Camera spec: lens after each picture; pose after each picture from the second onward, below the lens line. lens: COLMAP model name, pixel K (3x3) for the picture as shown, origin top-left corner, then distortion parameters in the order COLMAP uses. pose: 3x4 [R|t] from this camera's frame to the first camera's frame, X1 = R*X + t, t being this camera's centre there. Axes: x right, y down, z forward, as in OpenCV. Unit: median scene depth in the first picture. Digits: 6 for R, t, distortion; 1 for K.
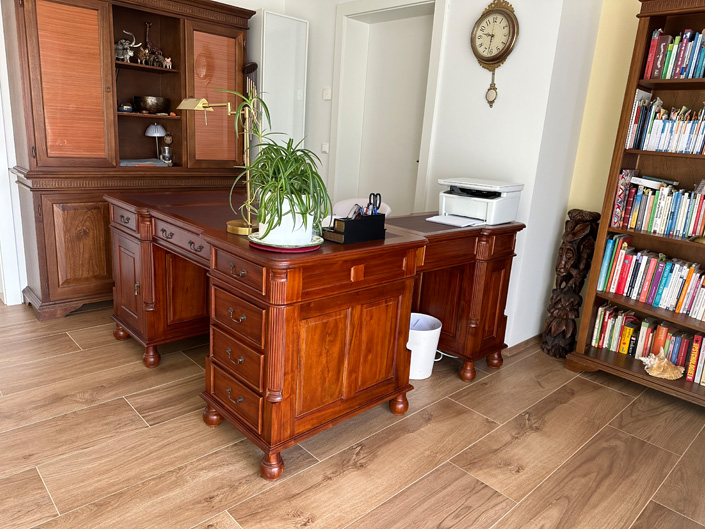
lens RADIAL K [[499.1, 0, 351.0], [0, 499.1, 259.1], [0, 0, 1]] dist [0.071747, -0.082630]
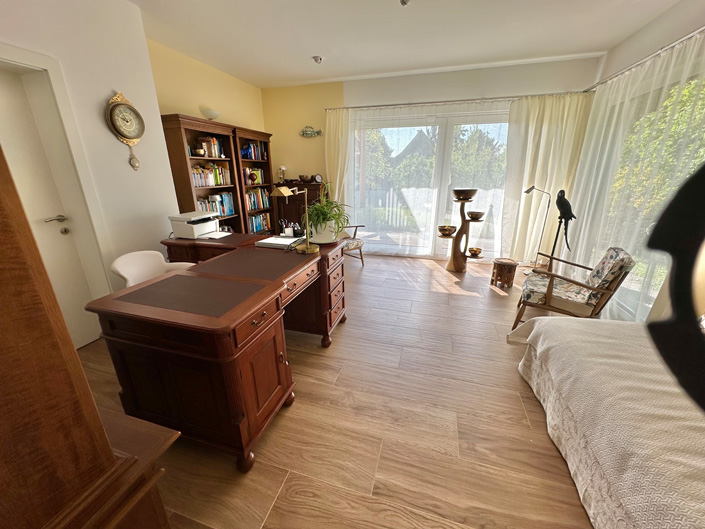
lens RADIAL K [[283.0, 0, 352.5], [0, 283.0, 264.5], [0, 0, 1]] dist [-0.000859, -0.000035]
pose [[-0.503131, -0.334484, 0.796856, -0.918930], [0.182108, 0.860324, 0.476108, -0.390171], [-0.844805, 0.384659, -0.371944, 0.999076]]
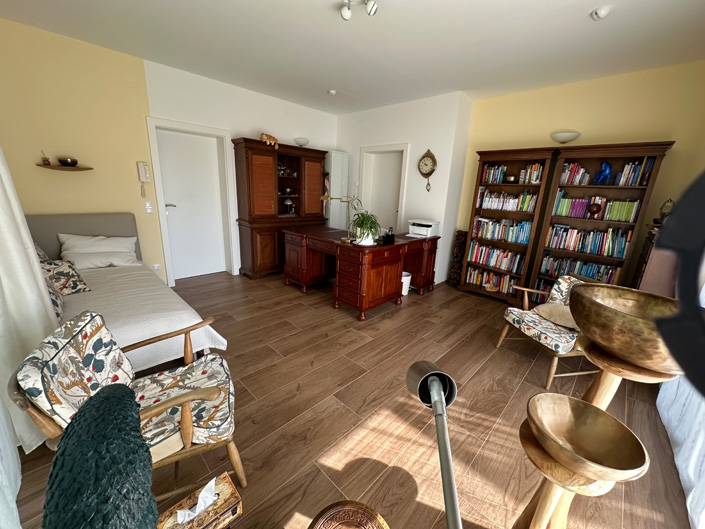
lens RADIAL K [[283.0, 0, 352.5], [0, 283.0, 264.5], [0, 0, 1]] dist [-0.000859, -0.000035]
pose [[0.998880, -0.030615, 0.036074, -0.186722], [0.029845, 0.999319, 0.021682, 0.033981], [-0.036714, -0.020582, 0.999114, -0.501202]]
